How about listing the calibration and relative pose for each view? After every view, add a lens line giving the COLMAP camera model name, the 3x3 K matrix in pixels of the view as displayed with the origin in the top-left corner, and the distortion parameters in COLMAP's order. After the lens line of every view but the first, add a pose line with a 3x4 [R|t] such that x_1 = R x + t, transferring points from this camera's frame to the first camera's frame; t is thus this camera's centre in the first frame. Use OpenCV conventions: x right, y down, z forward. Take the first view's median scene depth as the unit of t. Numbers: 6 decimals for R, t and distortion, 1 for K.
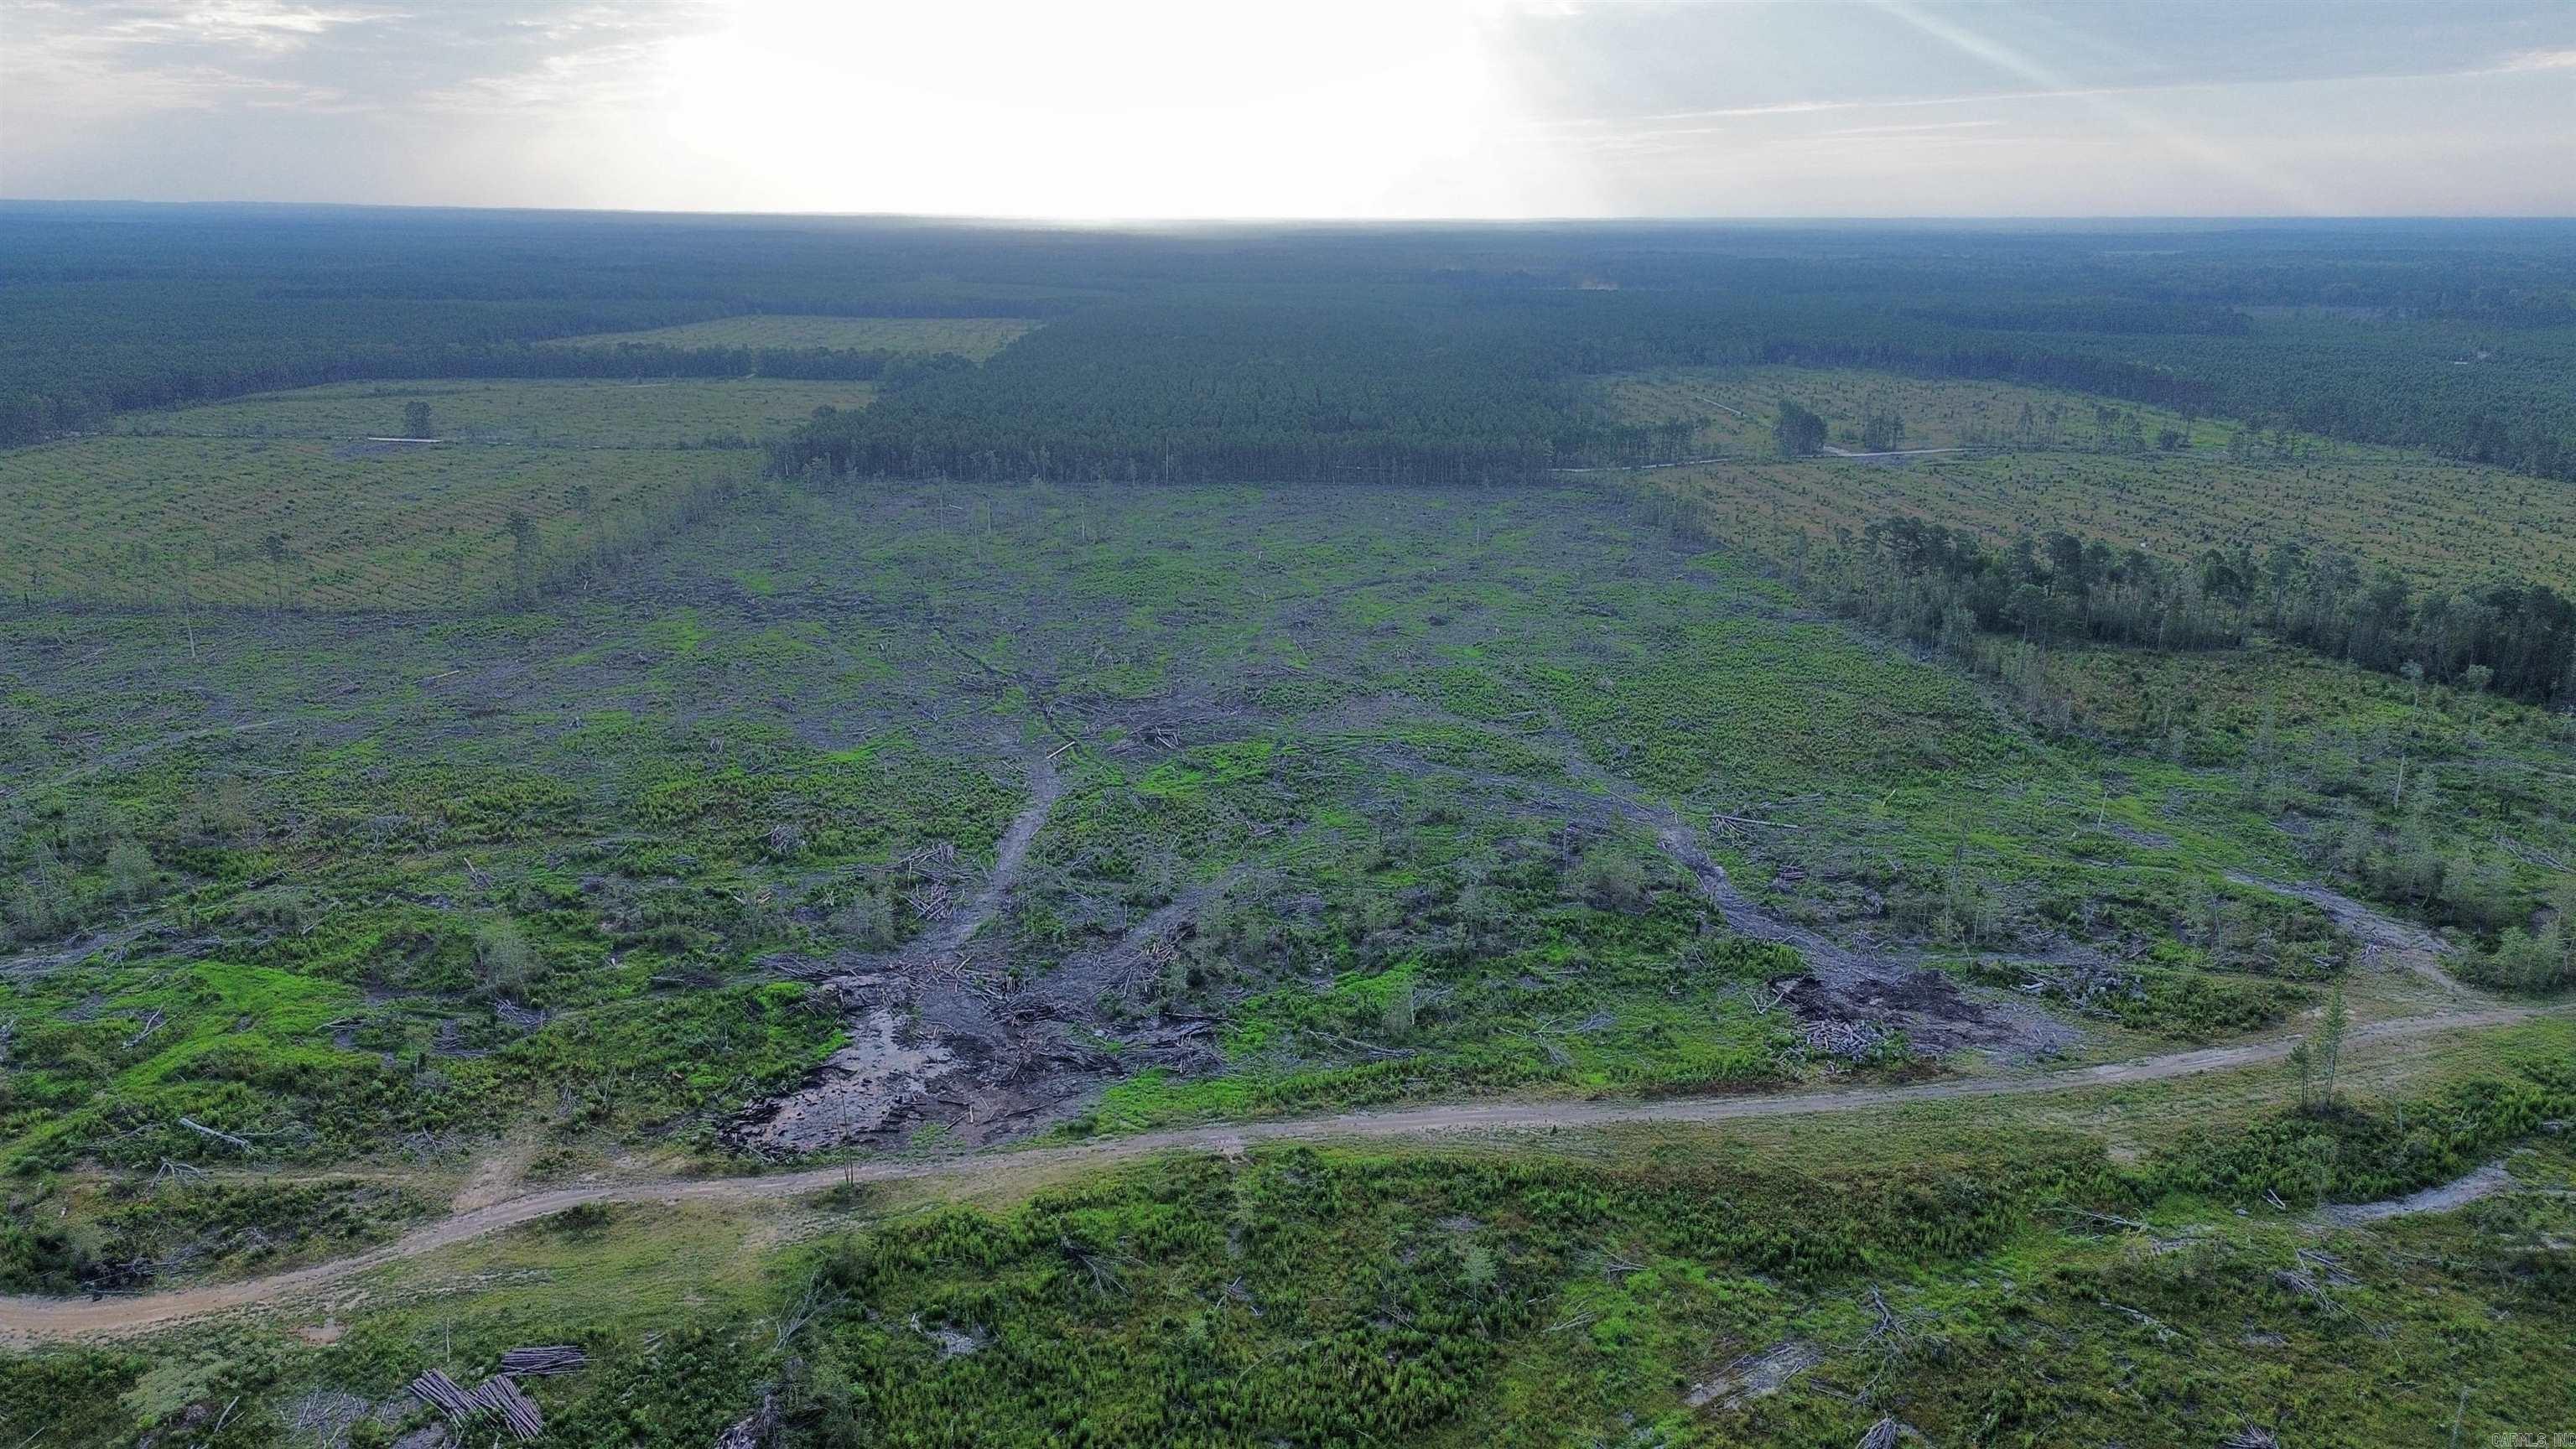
lens RADIAL K [[1832.1, 0, 1286.8], [0, 1832.1, 721.4], [0, 0, 1]] dist [0.068734, -0.058041]
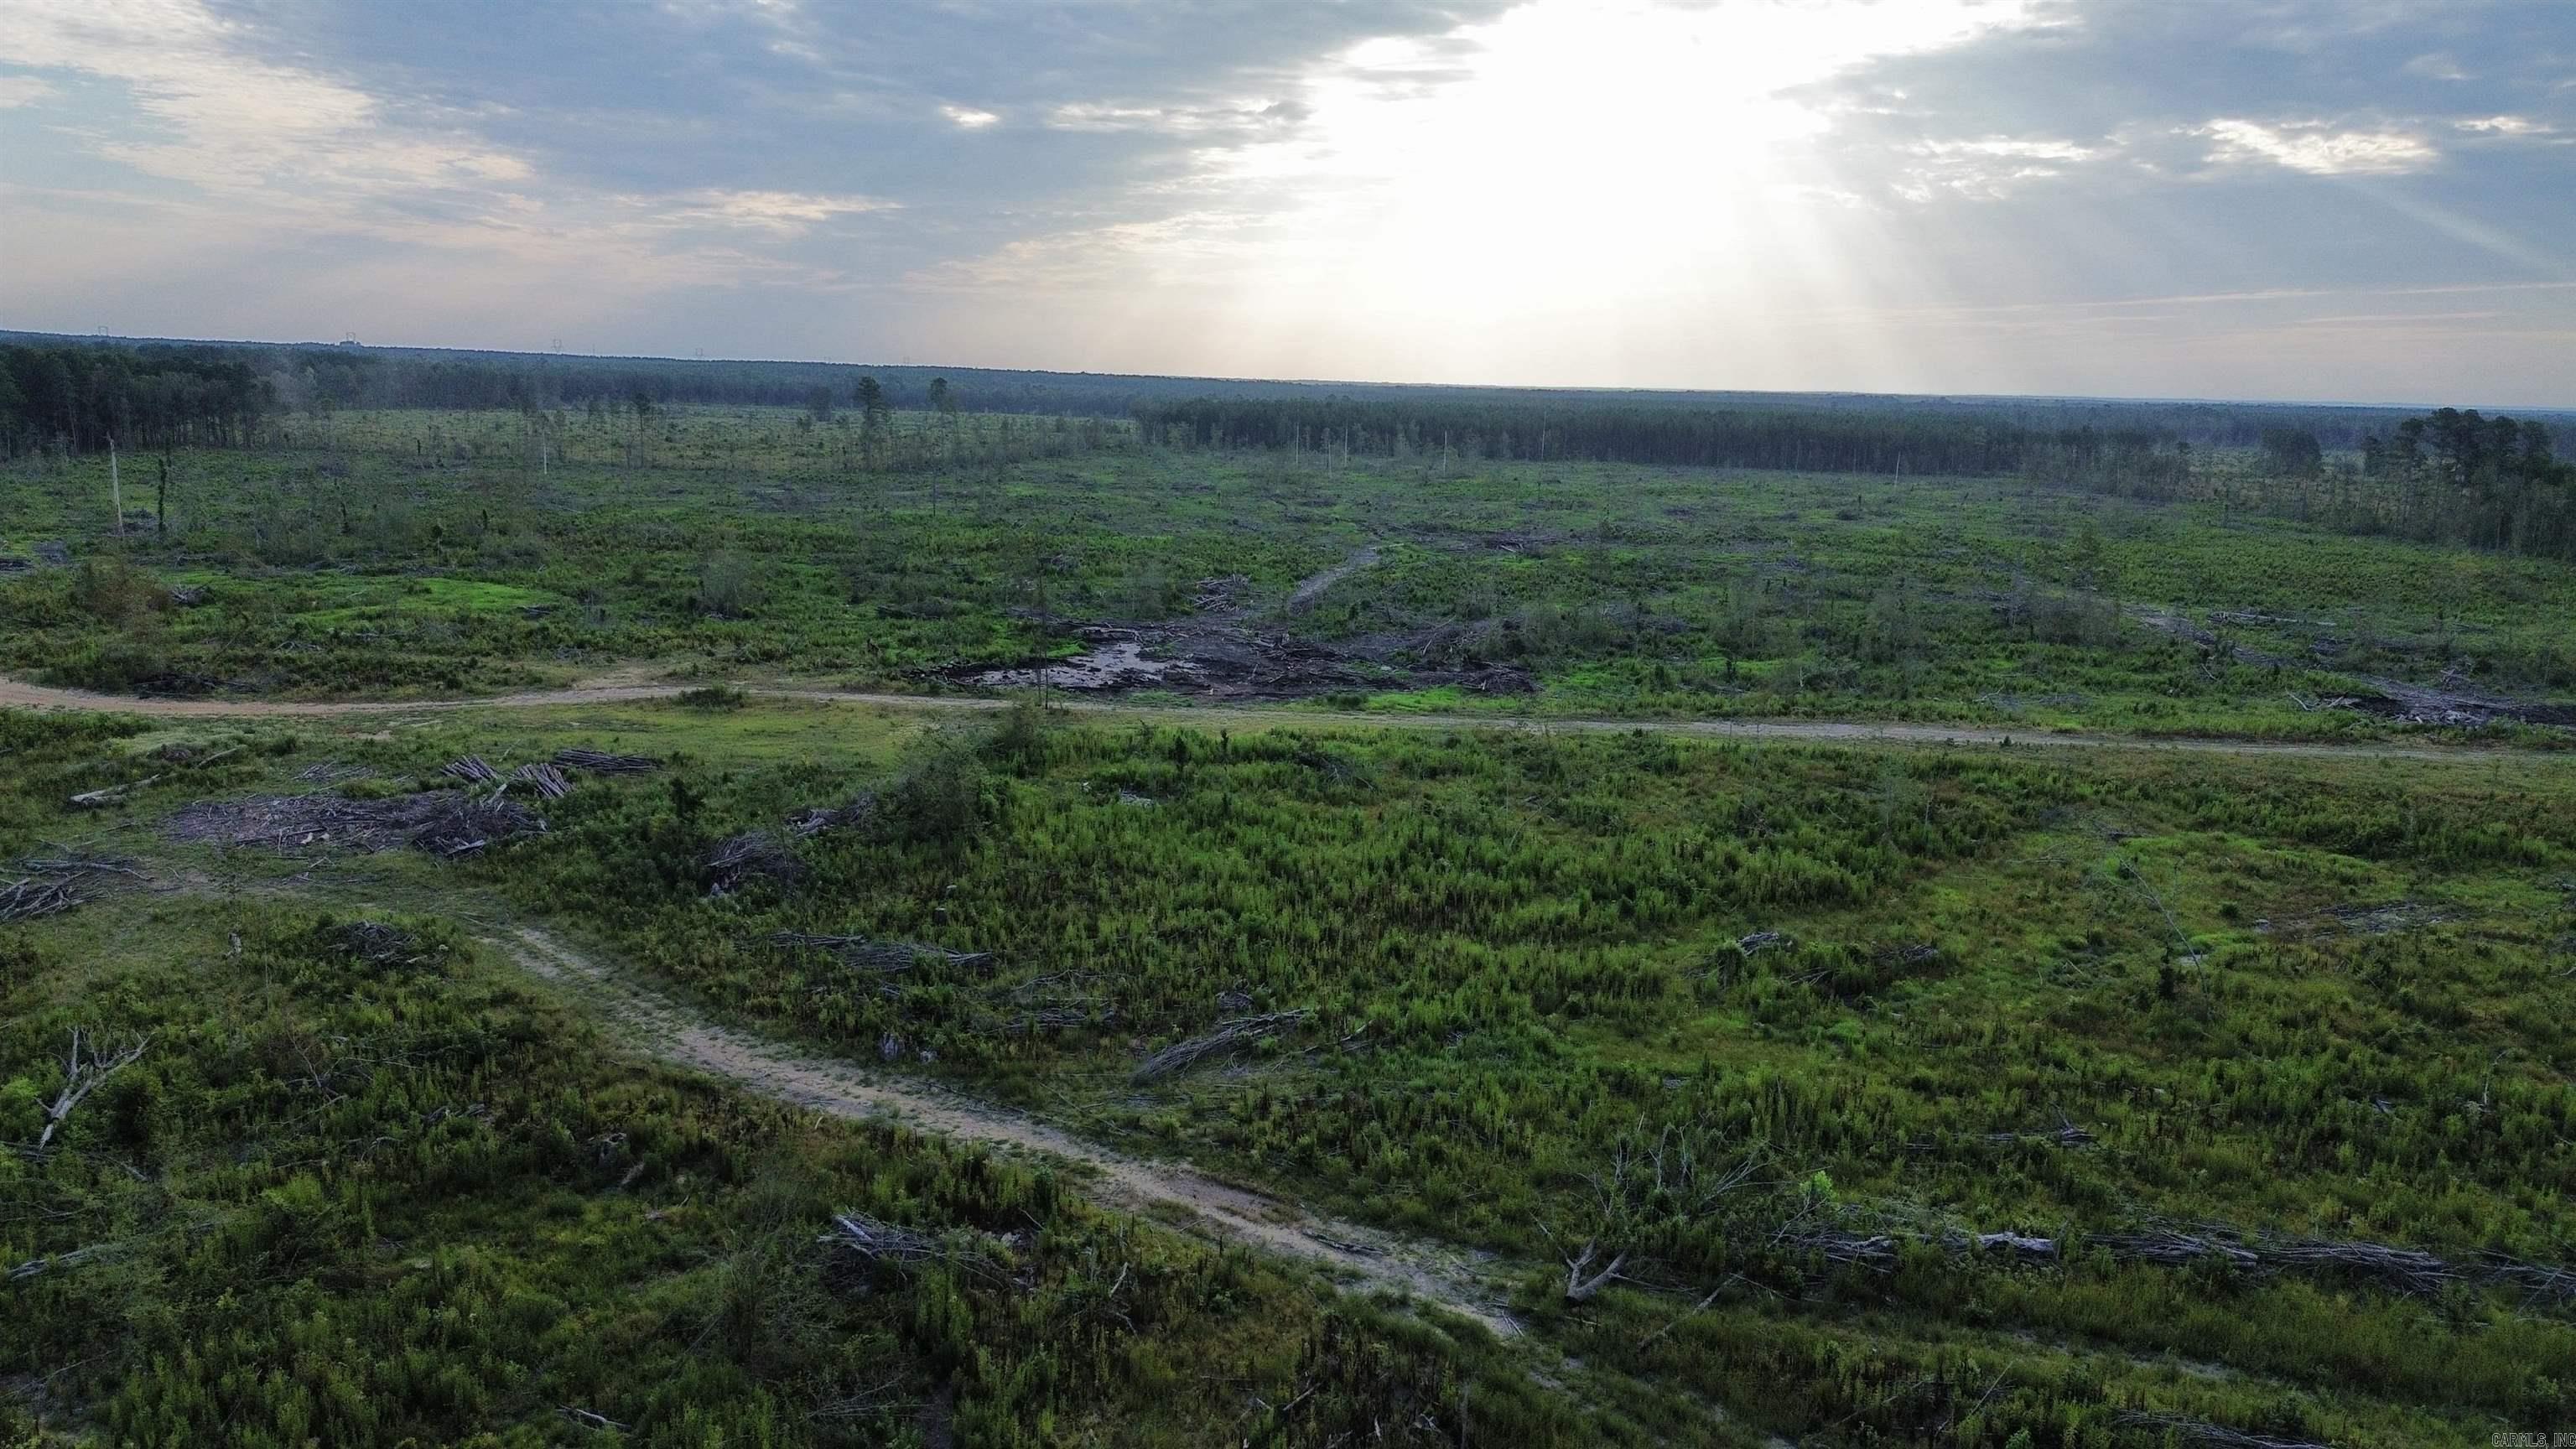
lens RADIAL K [[1832.1, 0, 1278.8], [0, 1832.1, 710.0], [0, 0, 1]] dist [0.068734, -0.058041]
pose [[0.975516, 0.072172, -0.207748, 0.014483], [-0.094690, 0.990414, -0.100564, 0.211084], [0.198499, 0.117774, 0.972999, 0.179664]]
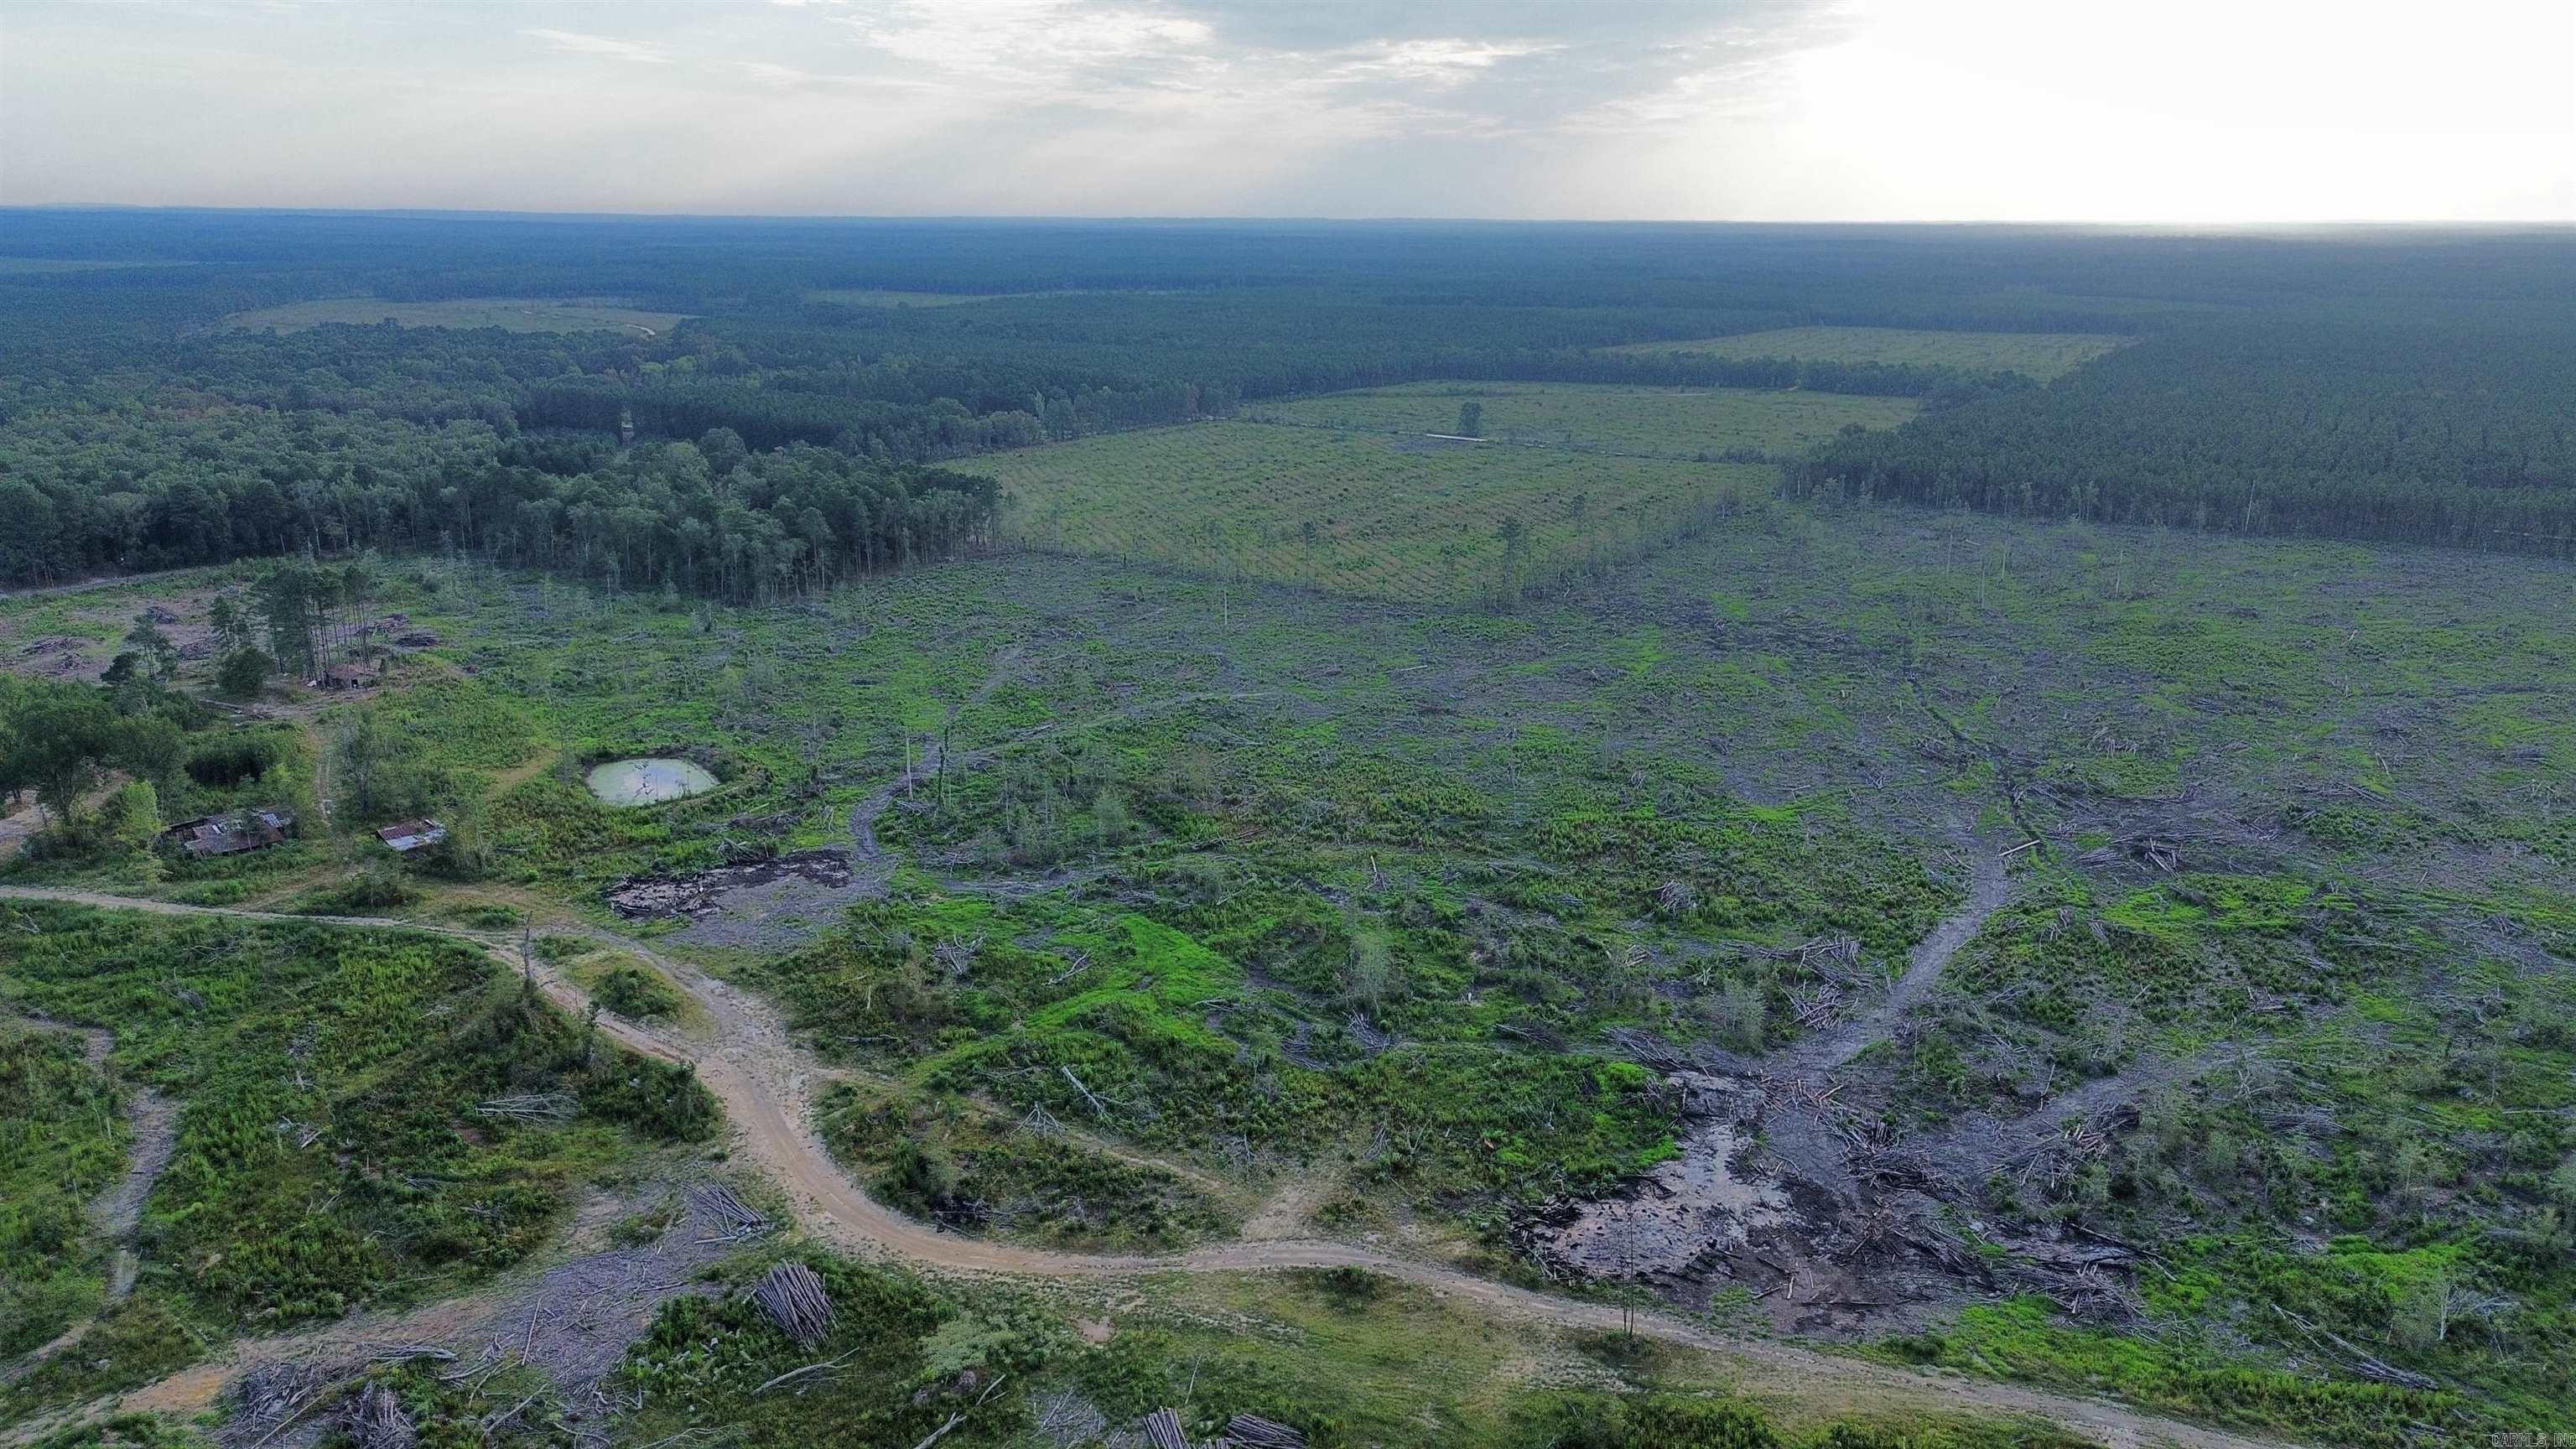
lens RADIAL K [[1832.1, 0, 1289.5], [0, 1832.1, 726.7], [0, 0, 1]] dist [0.068734, -0.058041]
pose [[0.848542, 0.139169, -0.510498, 0.020497], [-0.140450, 0.989423, 0.036277, -0.026356], [0.510147, 0.040917, 0.859113, 0.108588]]
